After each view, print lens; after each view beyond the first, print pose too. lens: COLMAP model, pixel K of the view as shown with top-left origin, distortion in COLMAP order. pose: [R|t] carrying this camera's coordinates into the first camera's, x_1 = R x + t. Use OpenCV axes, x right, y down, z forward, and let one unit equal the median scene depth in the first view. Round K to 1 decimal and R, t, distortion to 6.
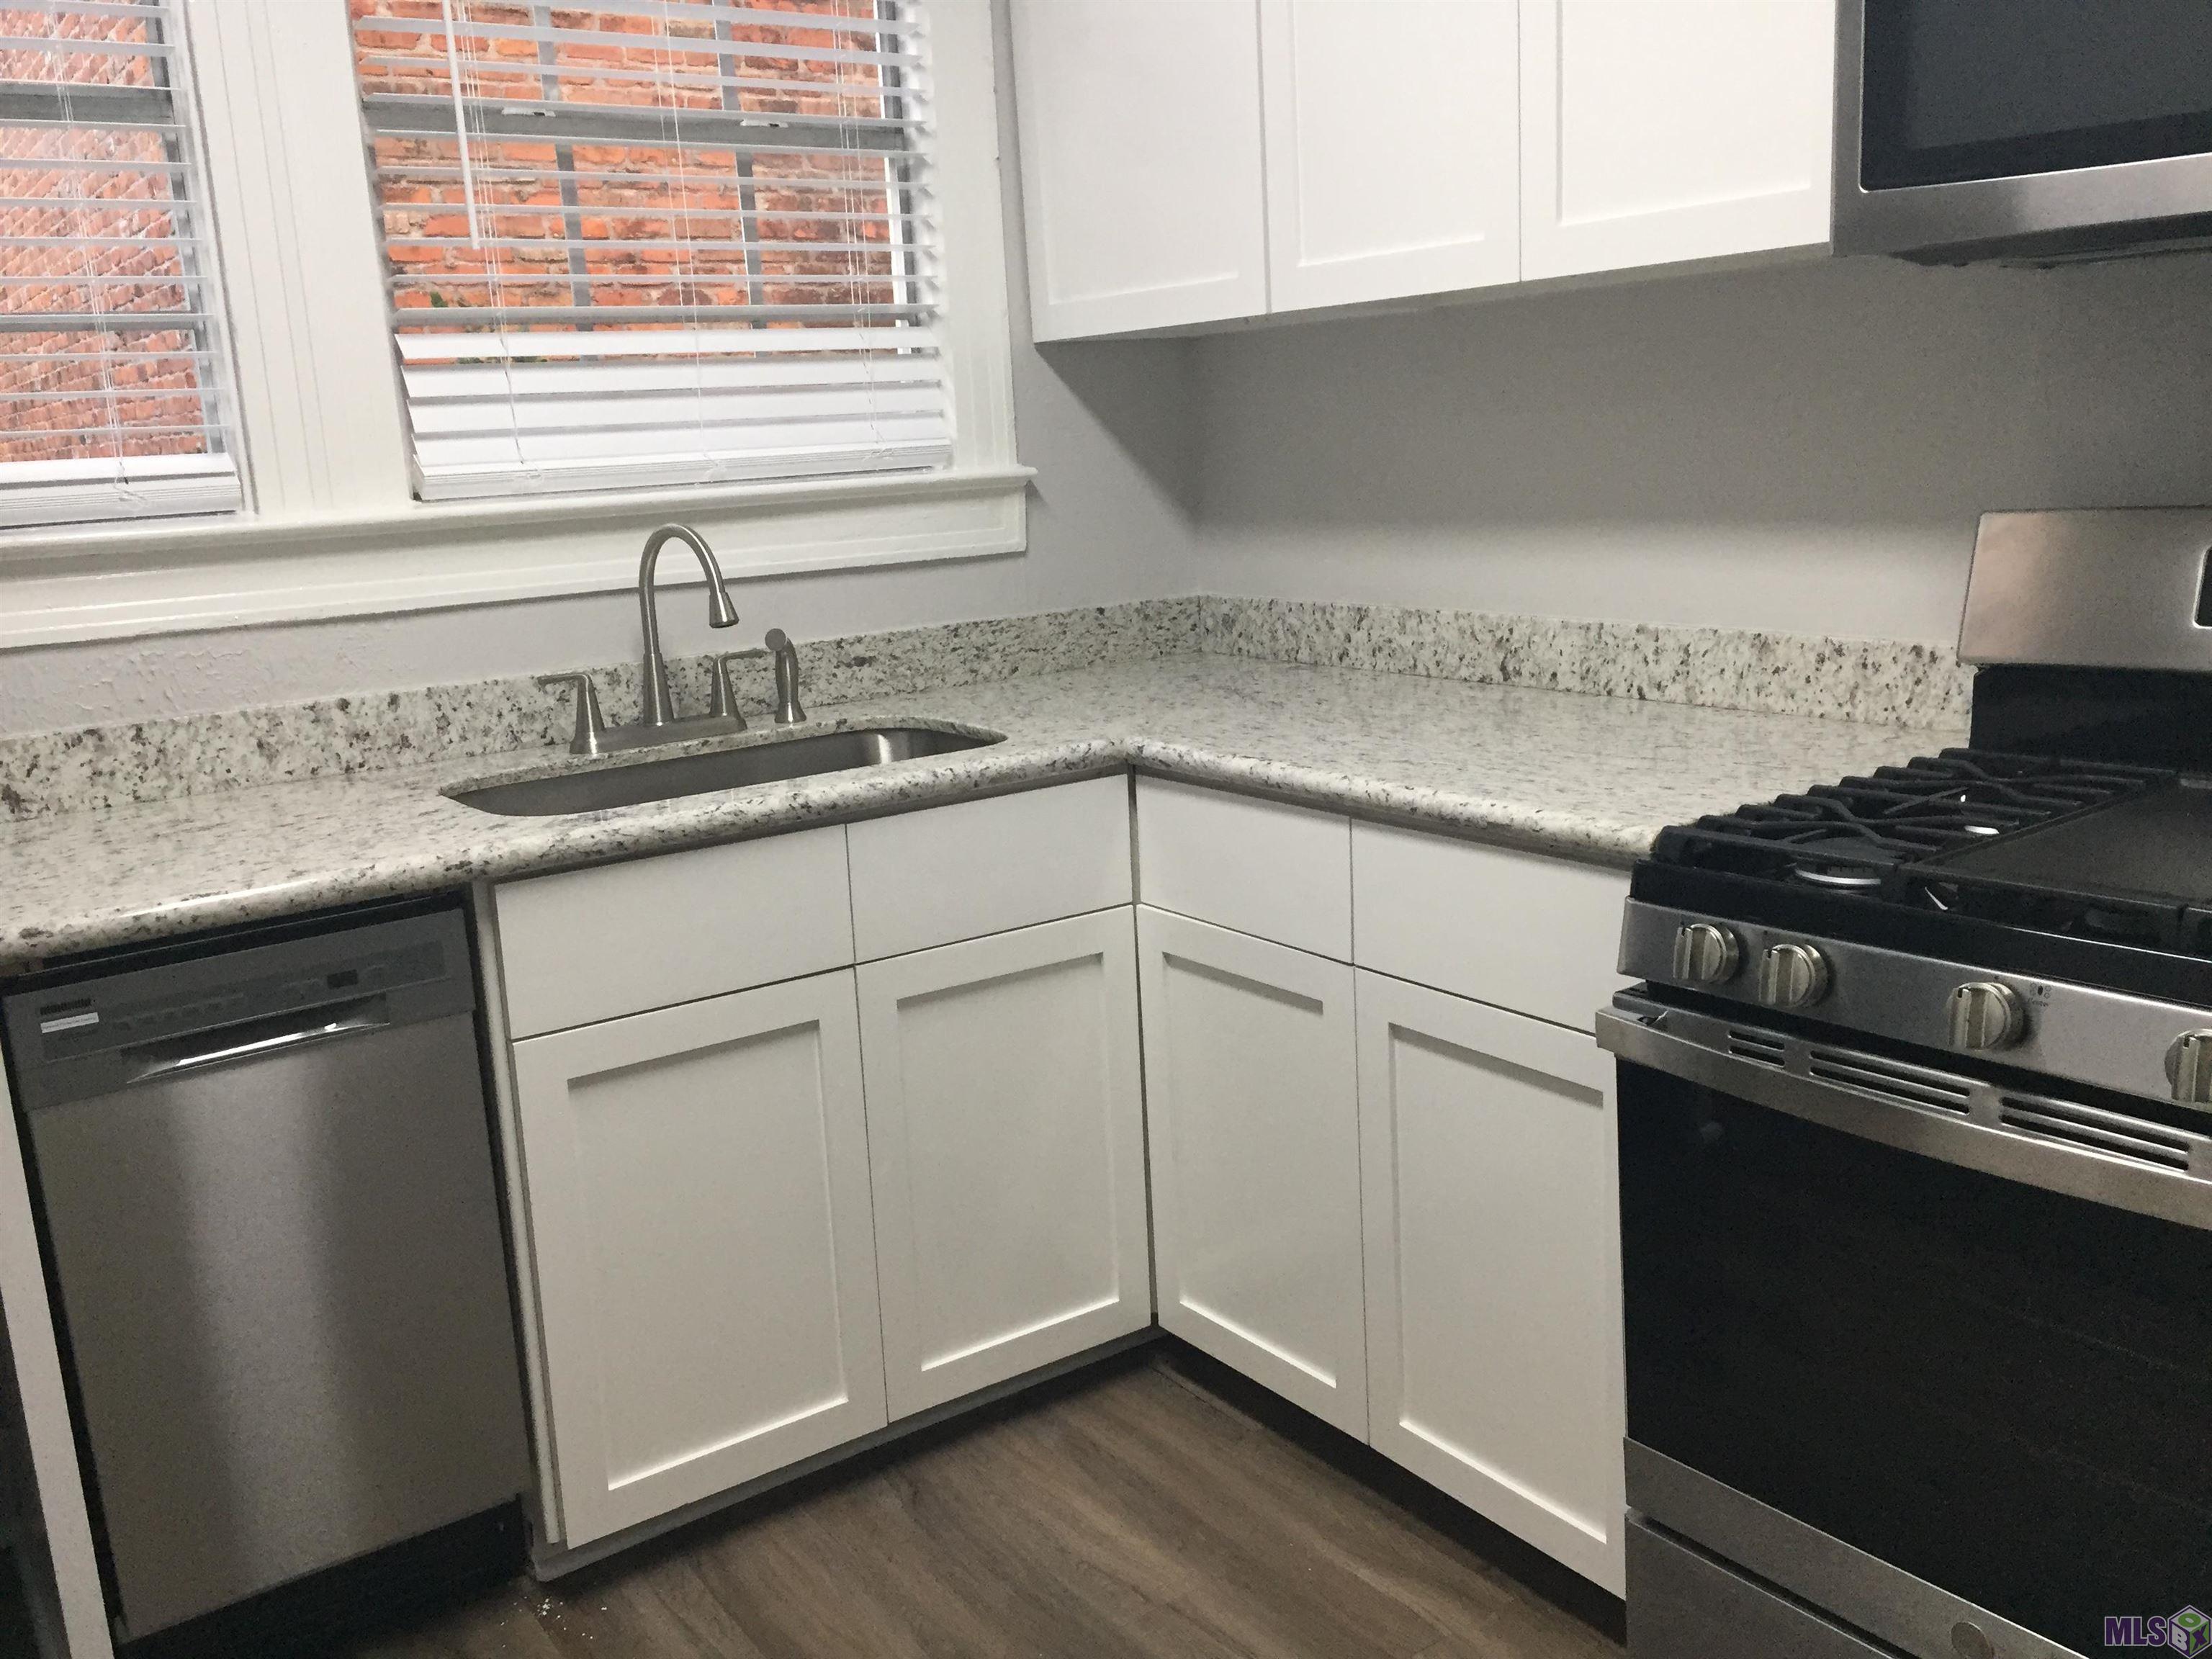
lens RADIAL K [[1878.4, 0, 1105.1], [0, 1878.4, 836.6], [0, 0, 1]] dist [0.047707, -0.066075]
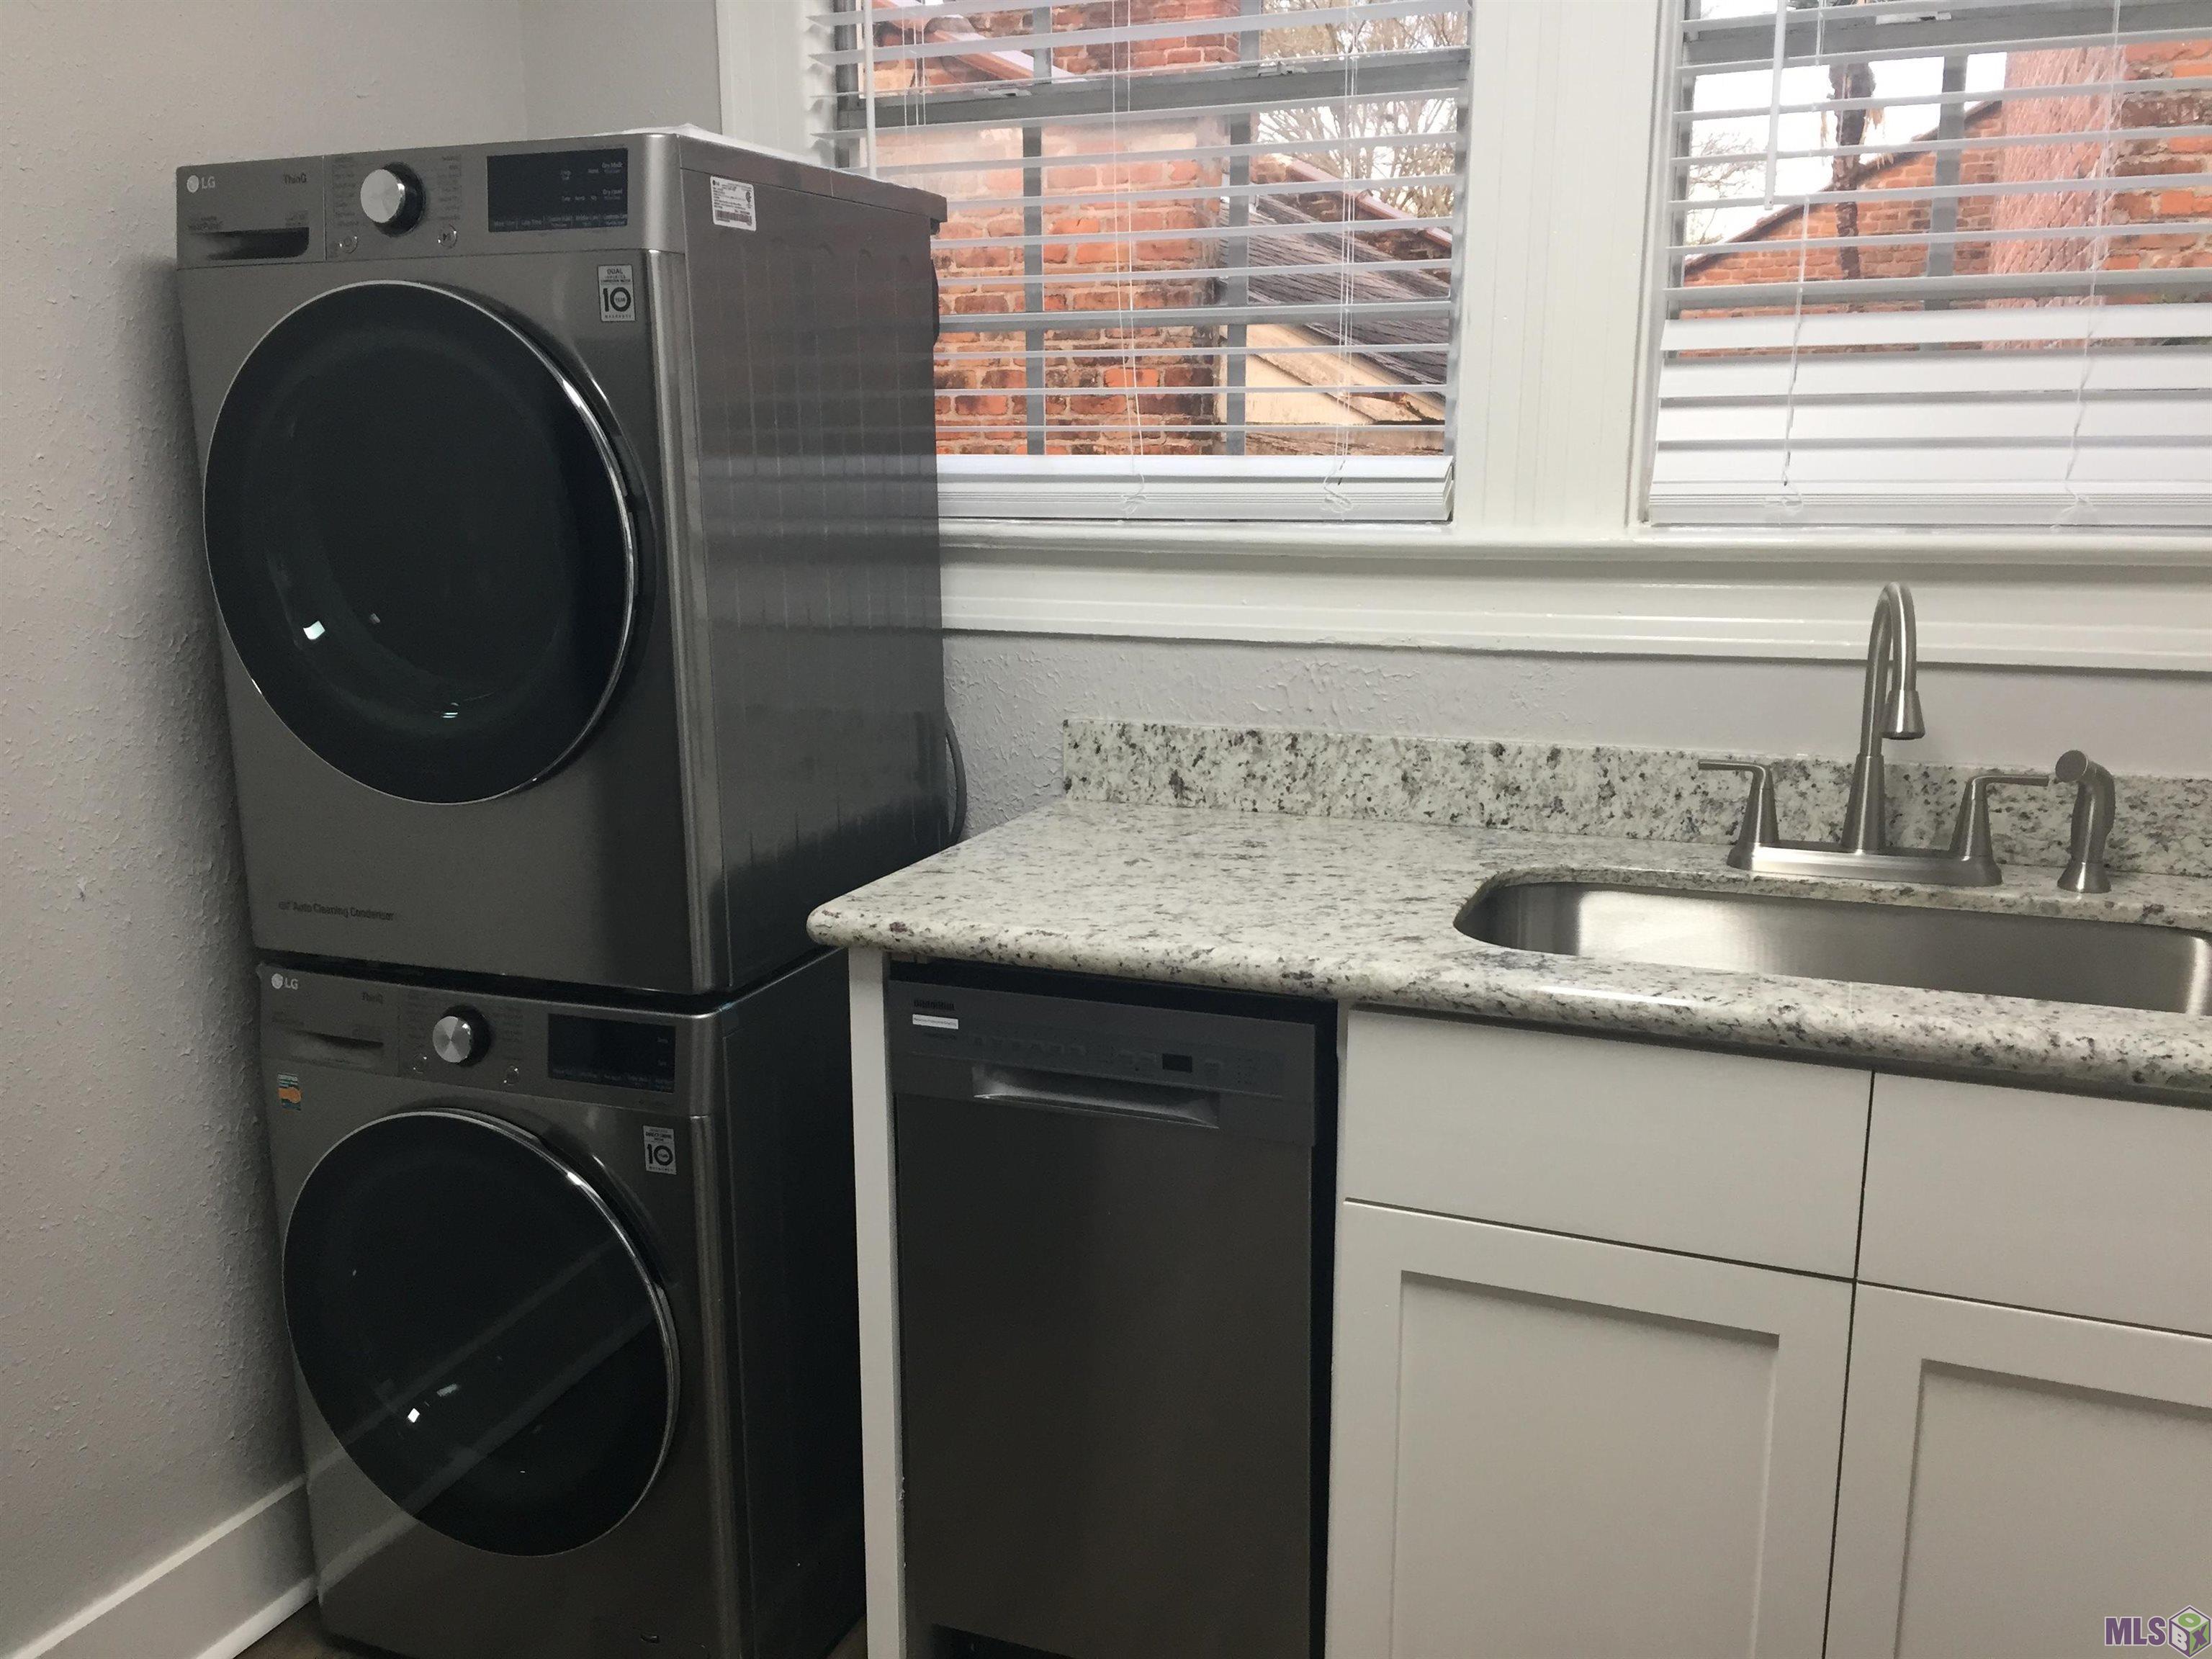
lens RADIAL K [[1878.4, 0, 1109.3], [0, 1878.4, 827.4], [0, 0, 1]] dist [0.047707, -0.066075]
pose [[0.526724, 0.216089, -0.822111, 0.216887], [-0.202824, 0.971163, 0.125317, -0.104901], [0.825484, 0.100736, 0.555363, 0.365997]]
